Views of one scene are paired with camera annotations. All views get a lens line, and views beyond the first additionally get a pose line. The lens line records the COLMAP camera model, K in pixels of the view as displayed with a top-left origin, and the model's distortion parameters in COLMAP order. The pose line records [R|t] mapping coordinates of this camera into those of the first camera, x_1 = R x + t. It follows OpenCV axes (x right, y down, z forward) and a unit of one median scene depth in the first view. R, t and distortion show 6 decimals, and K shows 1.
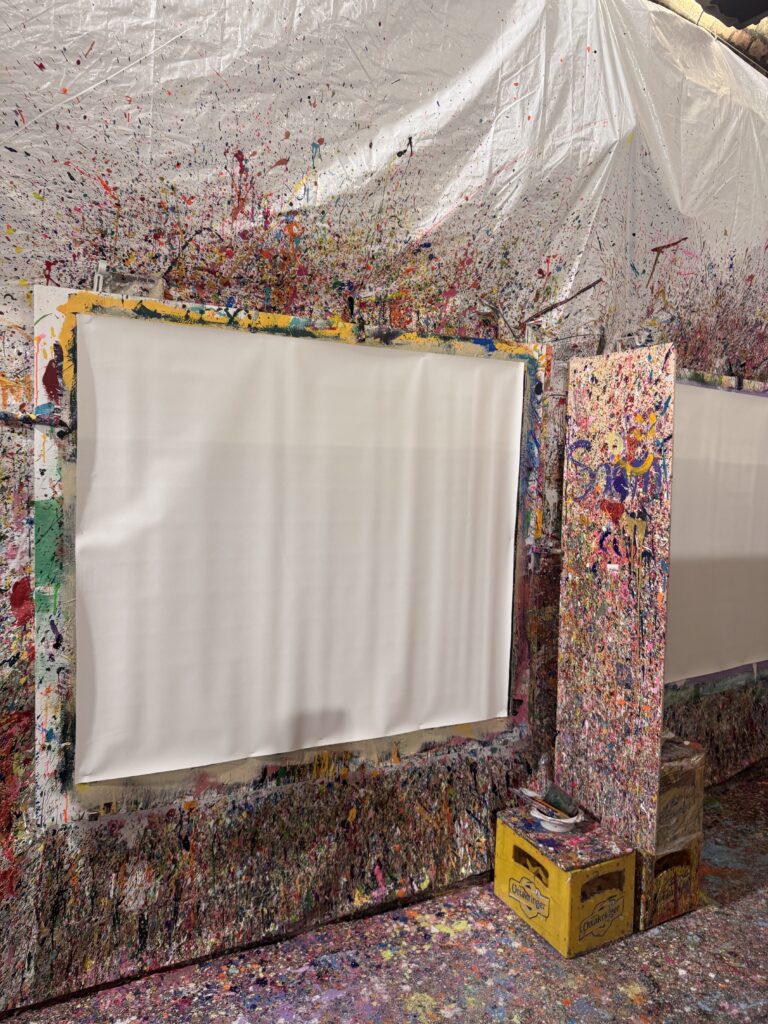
lens RADIAL K [[734.6, 0, 353.4], [0, 734.6, 510.3], [0, 0, 1]] dist [0.035323, -0.041856]
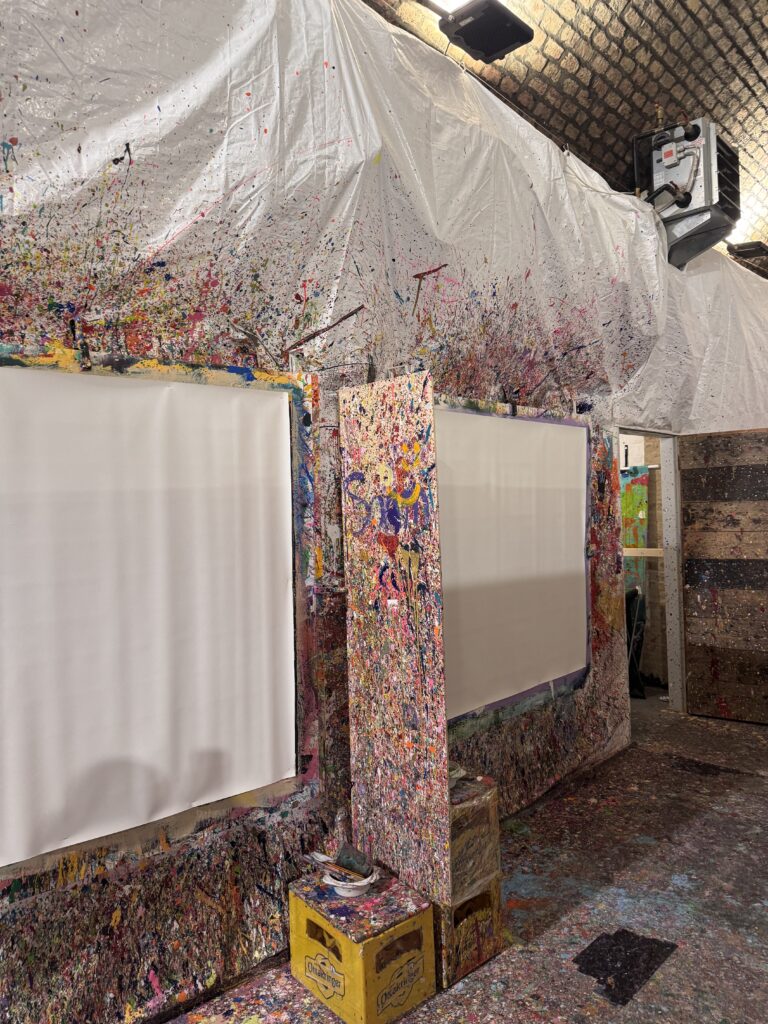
lens RADIAL K [[734.6, 0, 354.1], [0, 734.6, 520.1], [0, 0, 1]] dist [0.035323, -0.041856]
pose [[0.976027, -0.059052, 0.209487, 0.112421], [0.066244, 0.997425, -0.027475, -0.007696], [-0.207325, 0.040694, 0.977425, 0.078340]]
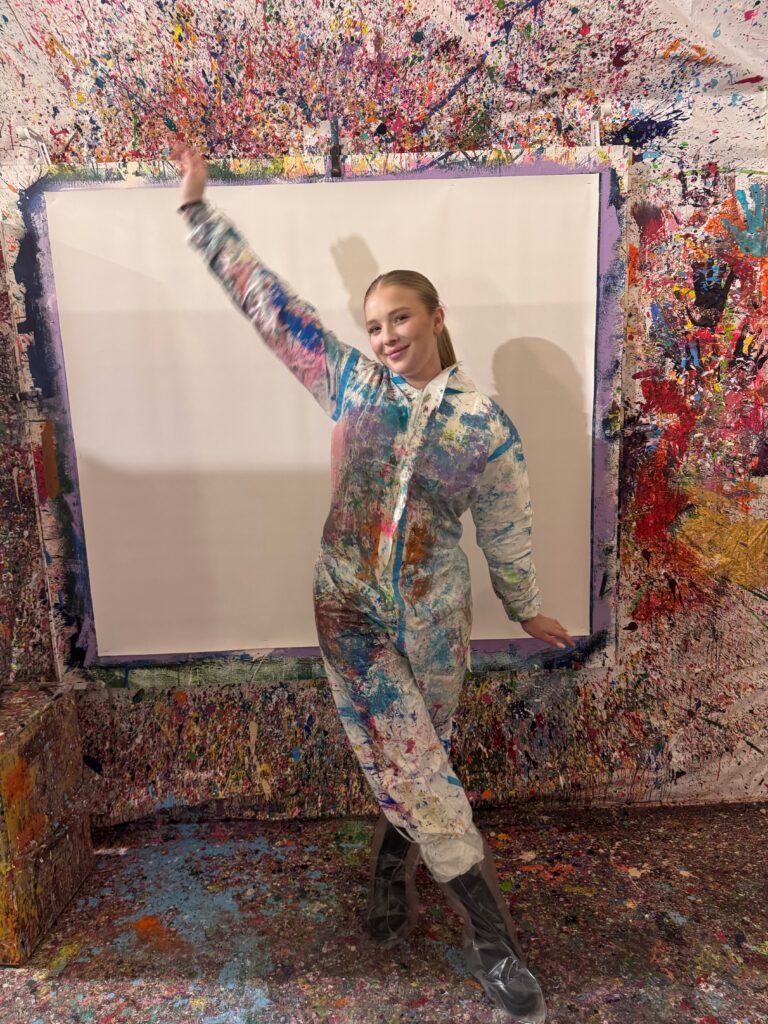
lens RADIAL K [[734.6, 0, 377.7], [0, 734.6, 506.7], [0, 0, 1]] dist [0.035323, -0.041856]
pose [[0.835494, 0.037687, -0.548206, 1.170583], [0.026270, 0.993765, 0.108355, 0.042526], [0.548871, -0.104931, 0.829295, 0.686317]]
